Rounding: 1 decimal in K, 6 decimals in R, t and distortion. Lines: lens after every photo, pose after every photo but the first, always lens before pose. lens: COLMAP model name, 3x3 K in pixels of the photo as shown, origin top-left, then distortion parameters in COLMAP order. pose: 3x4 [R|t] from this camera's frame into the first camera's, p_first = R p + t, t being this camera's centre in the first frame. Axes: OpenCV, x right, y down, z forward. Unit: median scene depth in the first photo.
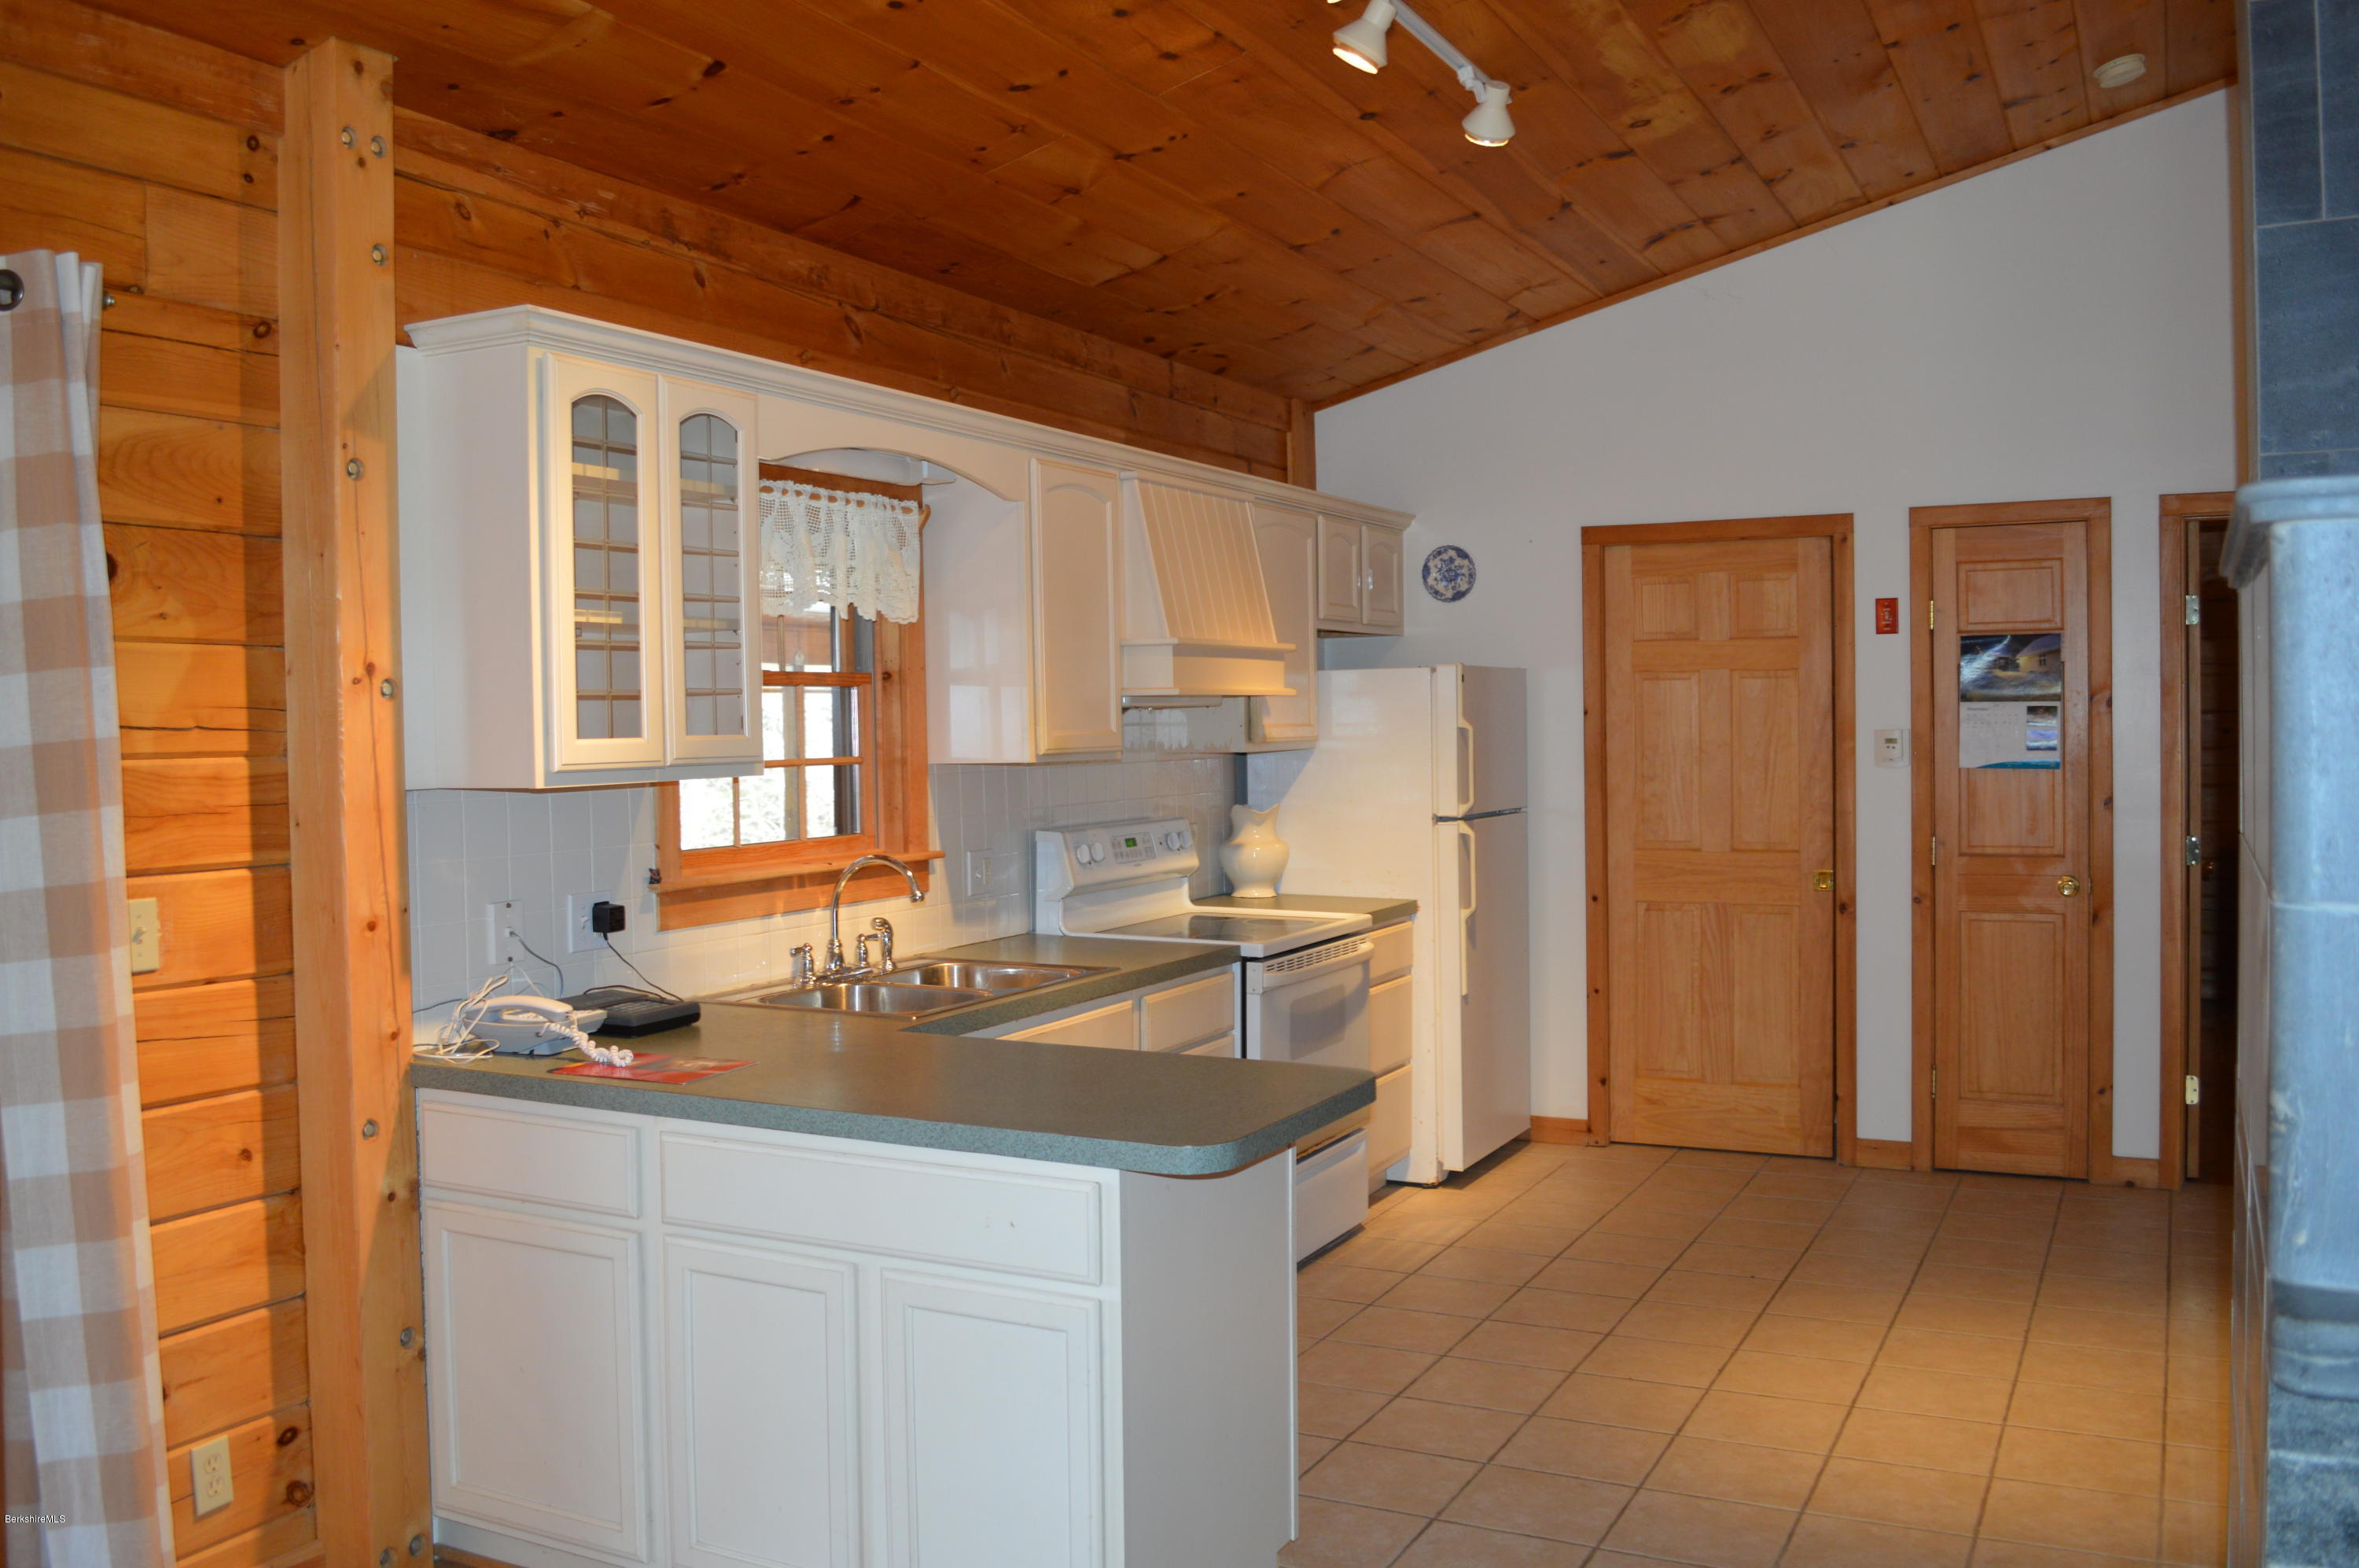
lens RADIAL K [[2002.1, 0, 1182.1], [0, 2002.1, 775.6], [0, 0, 1]] dist [-0.070260, 0.005155]
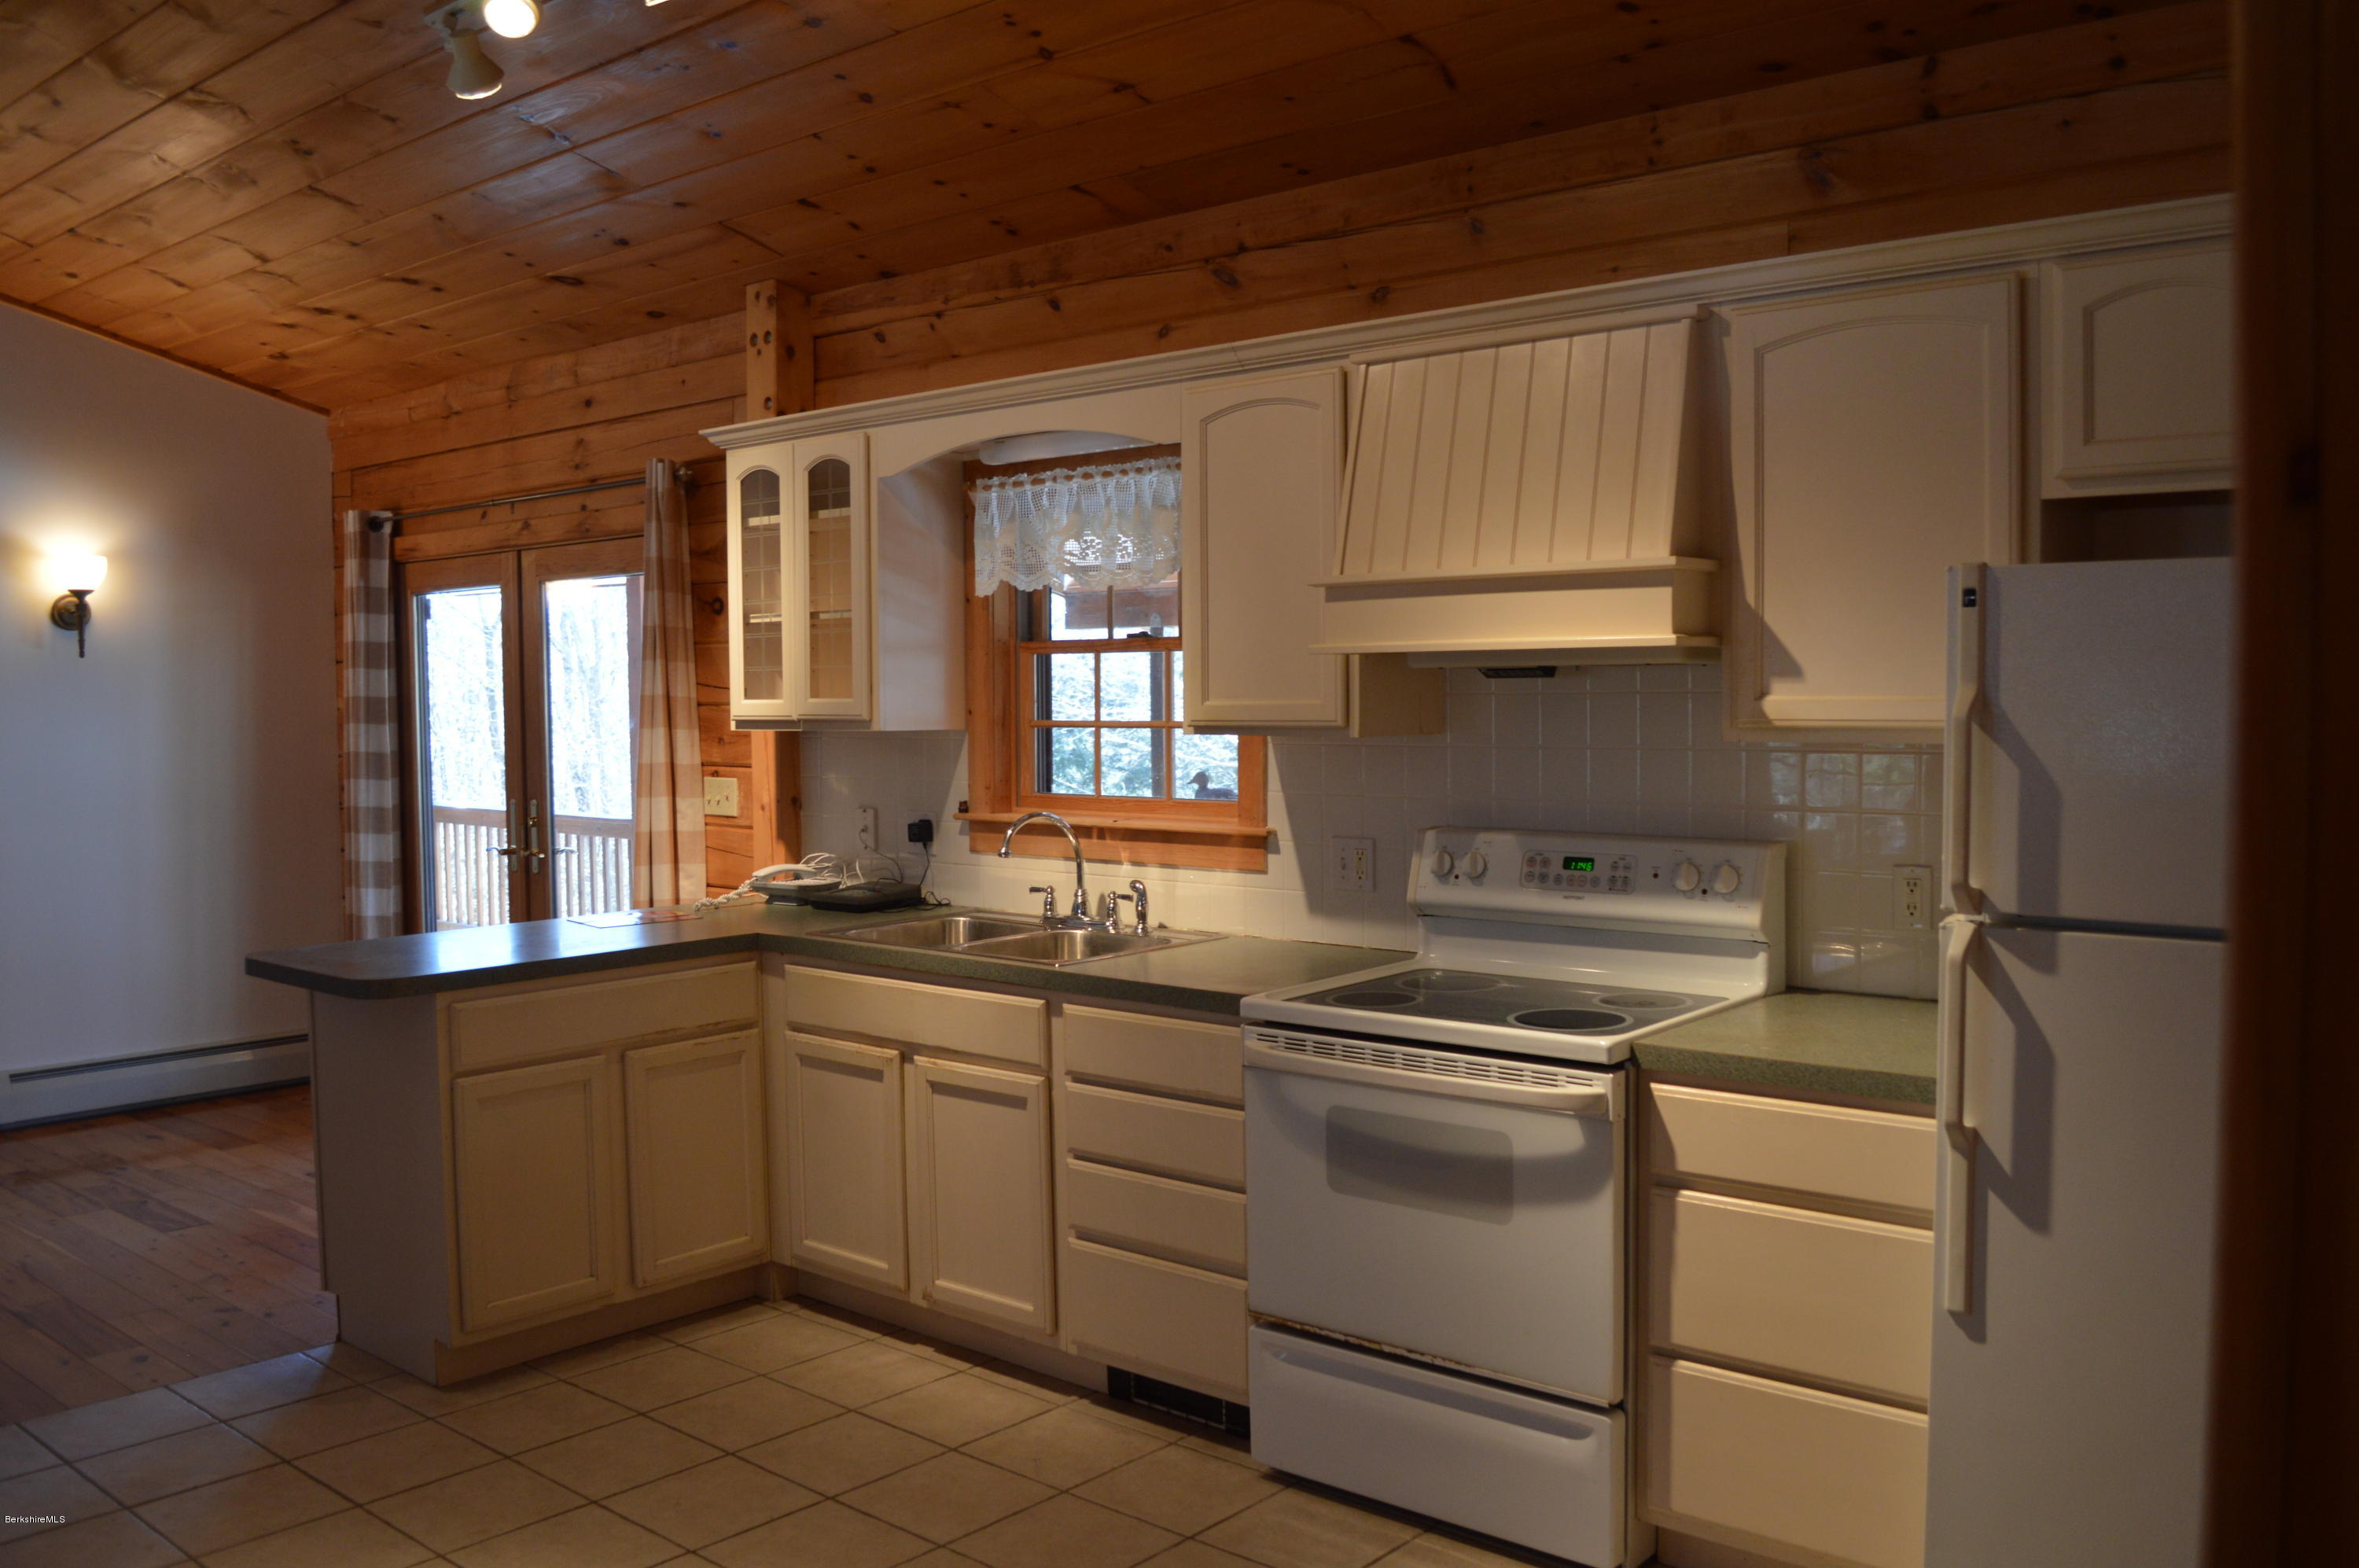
lens RADIAL K [[1947.8, 0, 1169.3], [0, 1947.8, 770.0], [0, 0, 1]] dist [-0.084106, 0.014196]
pose [[-0.249463, 0.059265, -0.966569, 0.847704], [-0.012834, 0.997836, 0.064495, -0.051699], [0.968299, 0.028494, -0.248162, 1.344149]]
